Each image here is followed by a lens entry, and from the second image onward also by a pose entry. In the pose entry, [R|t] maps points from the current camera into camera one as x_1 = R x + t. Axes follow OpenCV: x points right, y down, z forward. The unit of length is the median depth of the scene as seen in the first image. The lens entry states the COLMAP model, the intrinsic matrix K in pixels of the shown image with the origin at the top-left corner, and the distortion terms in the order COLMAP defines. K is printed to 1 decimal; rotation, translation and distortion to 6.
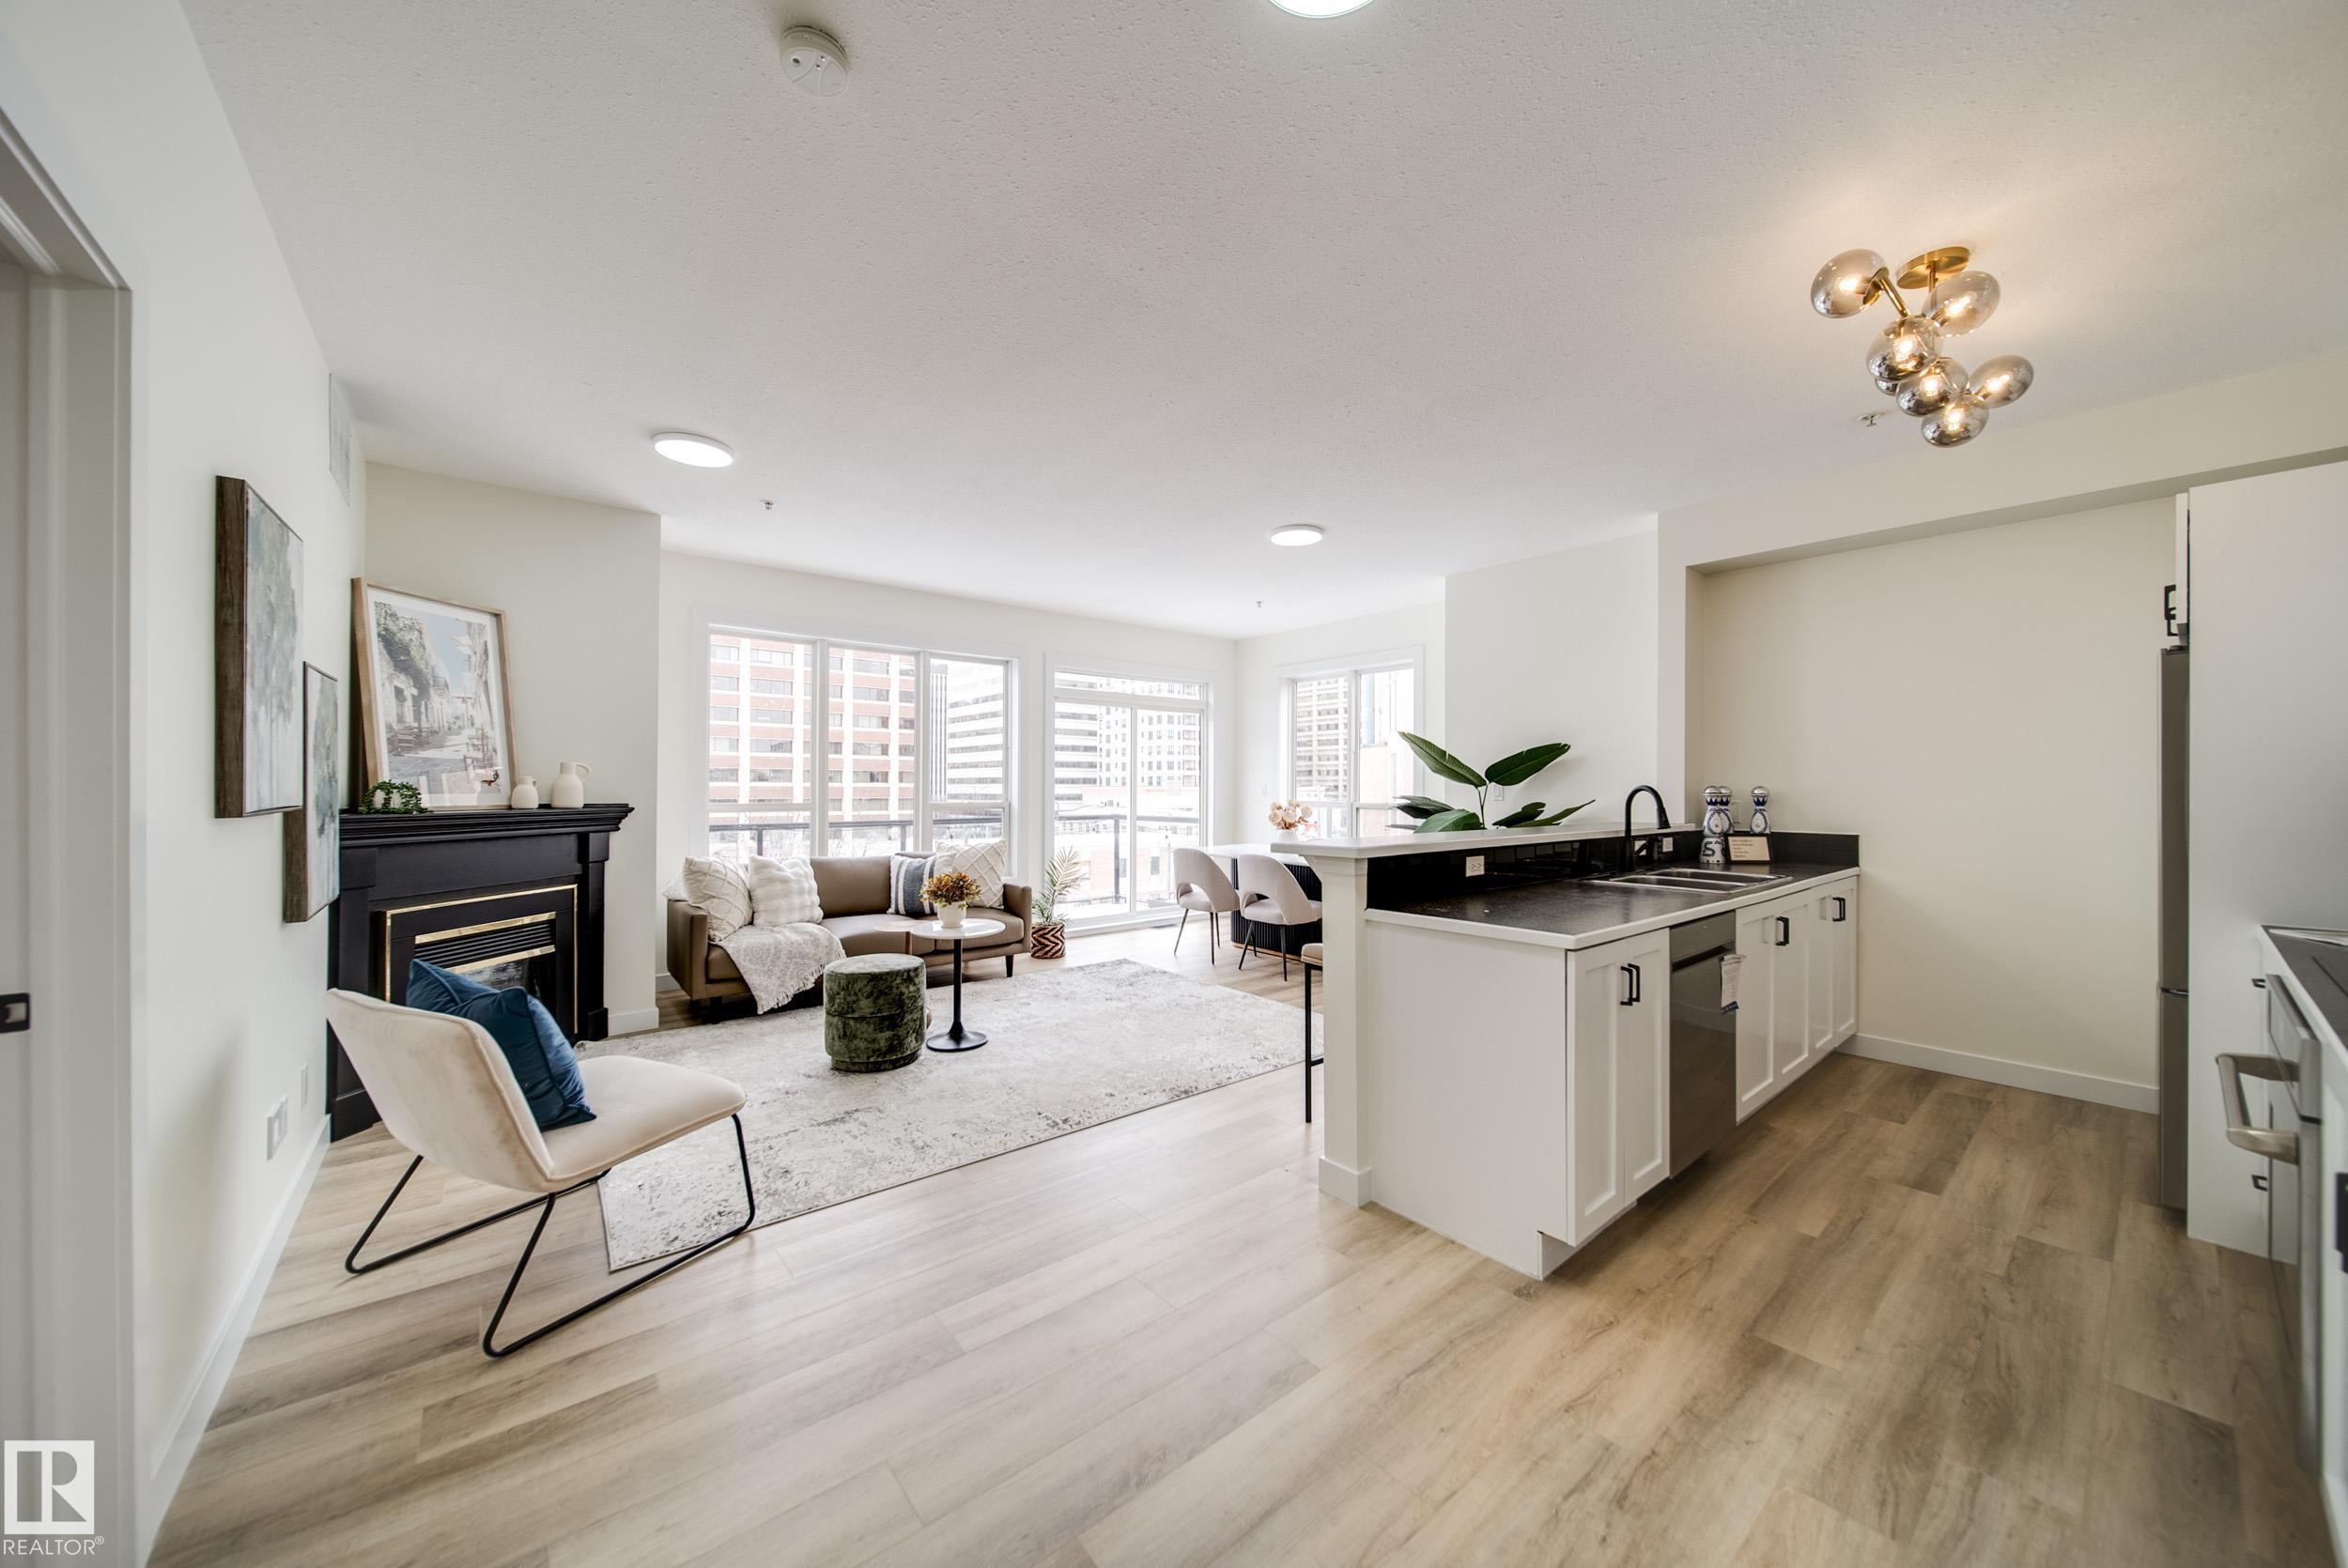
lens RADIAL K [[827.8, 0, 1174.0], [0, 827.8, 784.0], [0, 0, 1]] dist [0.000572, -0.000127]
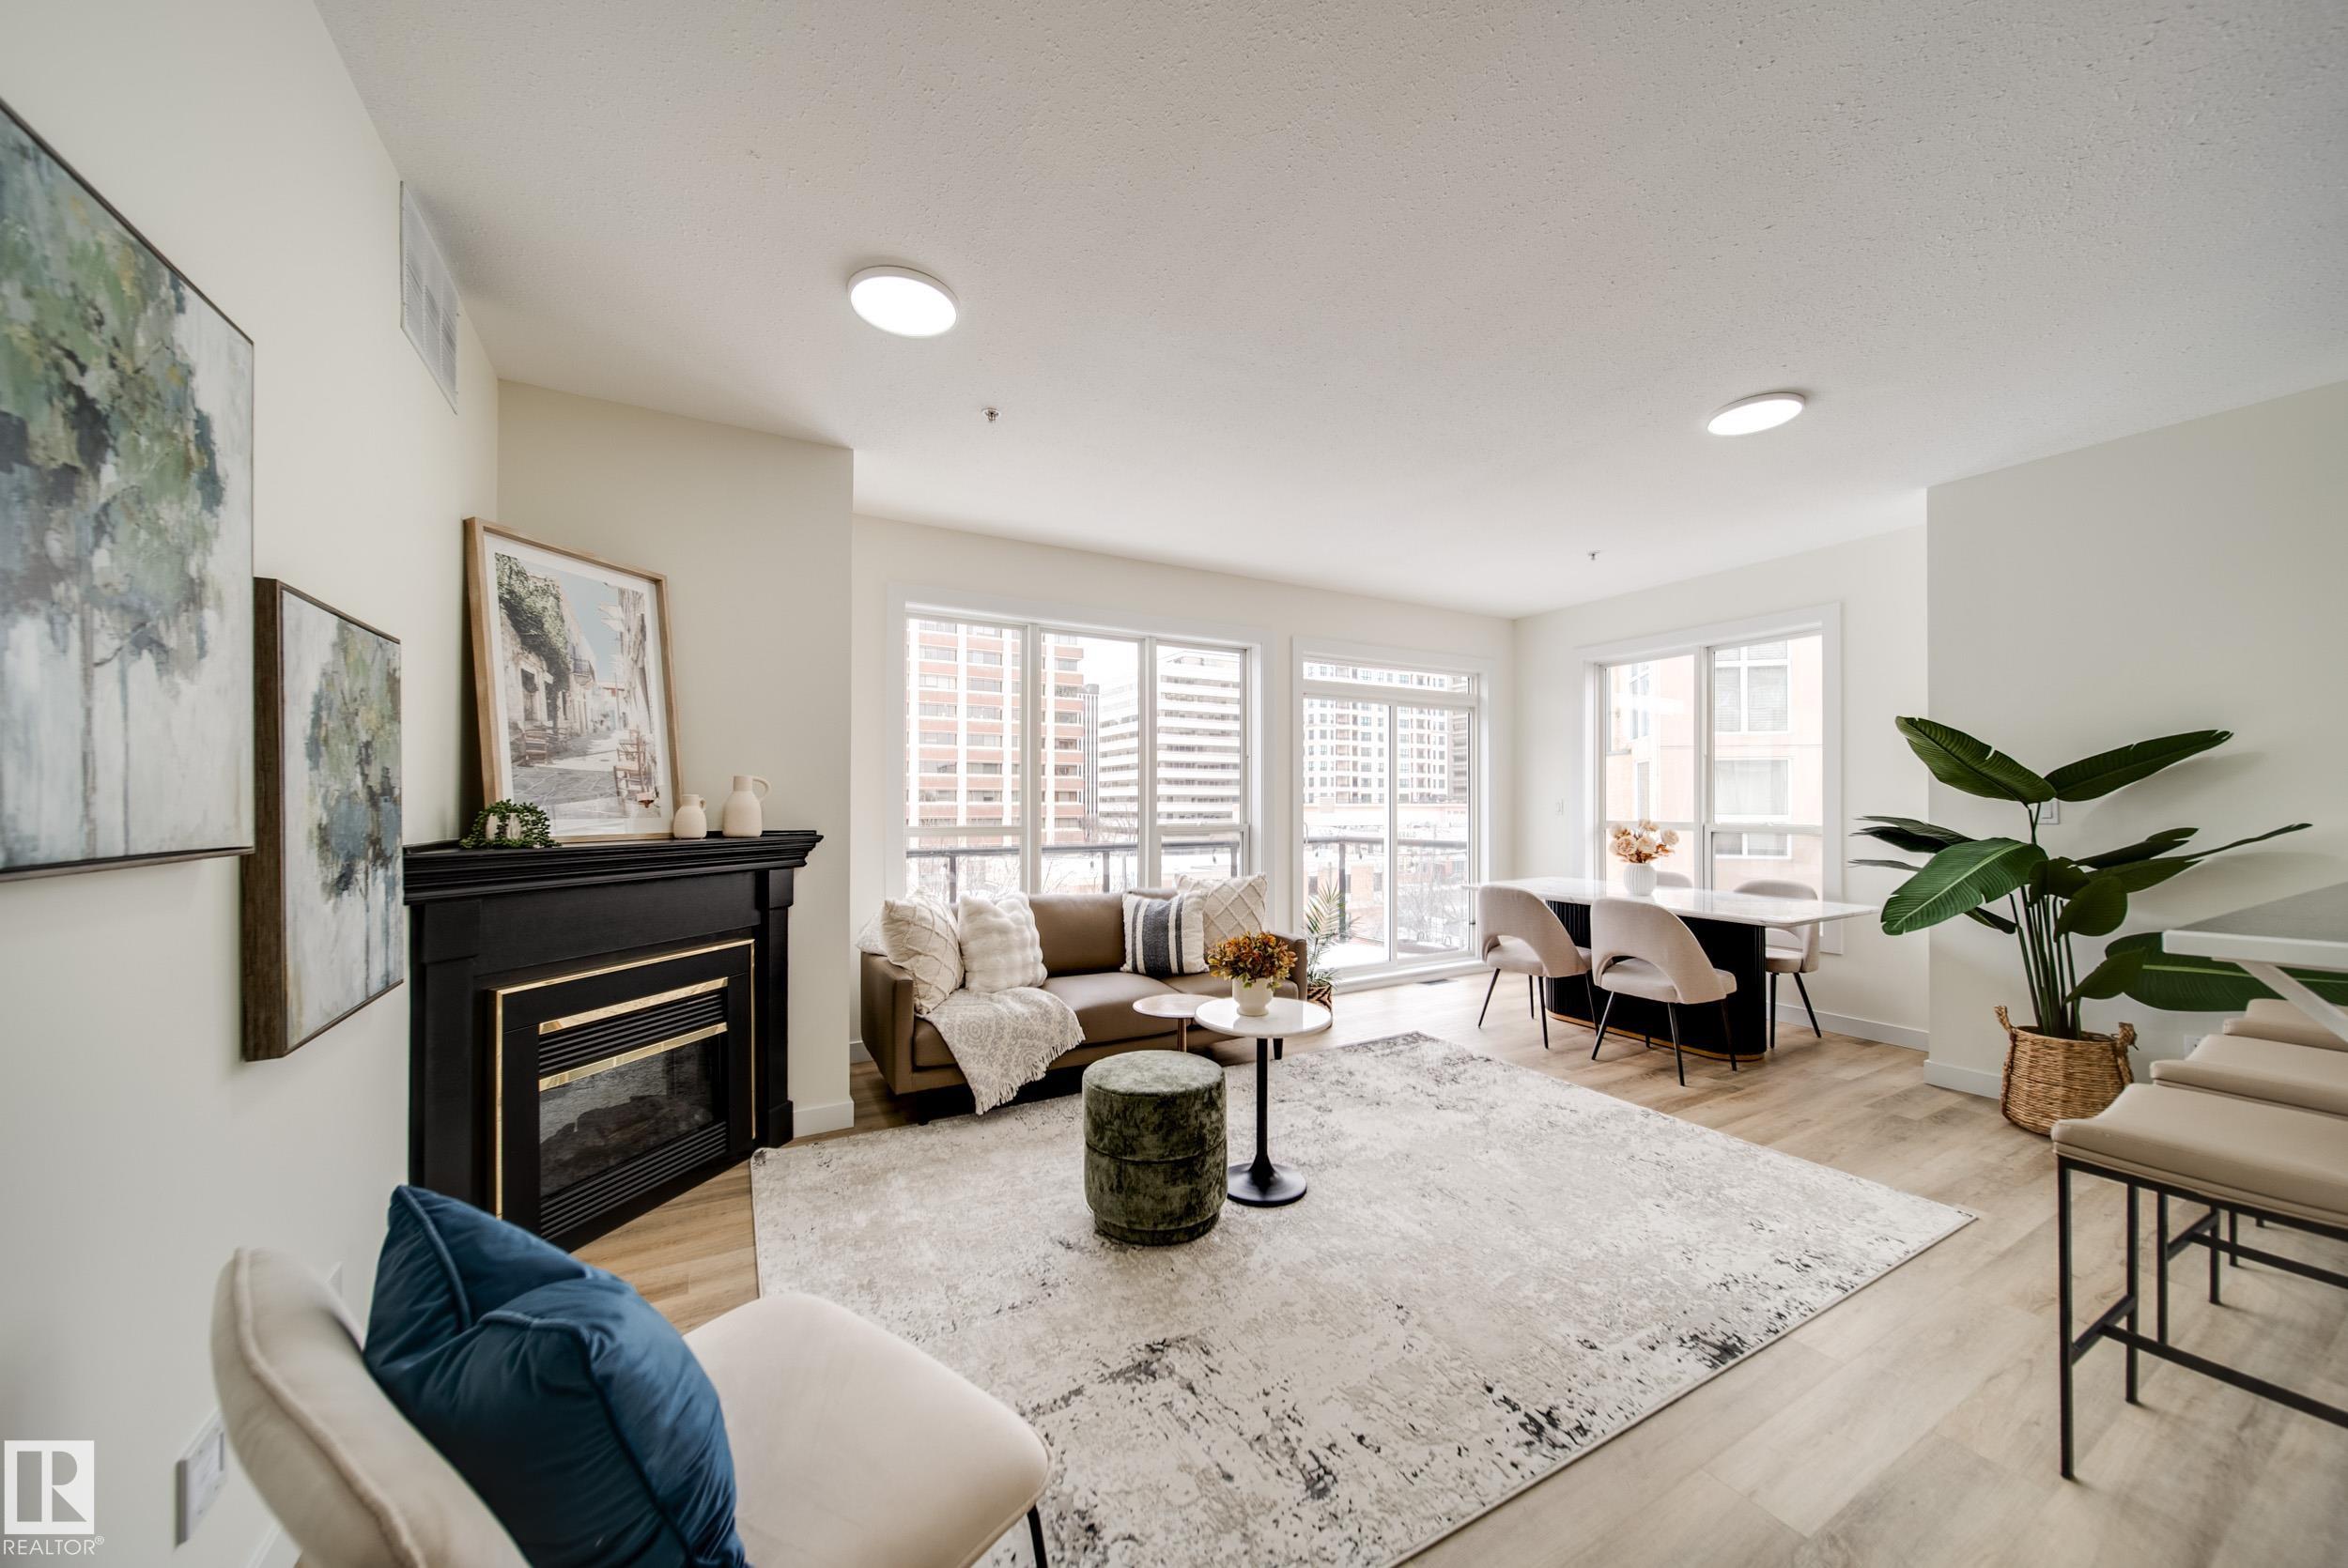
lens RADIAL K [[833.9, 0, 1174.6], [0, 833.9, 801.1], [0, 0, 1]] dist [-0.001448, -0.000285]
pose [[0.984888, -0.005738, -0.173099, -0.207565], [0.005636, 0.999984, -0.001079, 0.000009], [0.173102, 0.000087, 0.984904, 0.311625]]
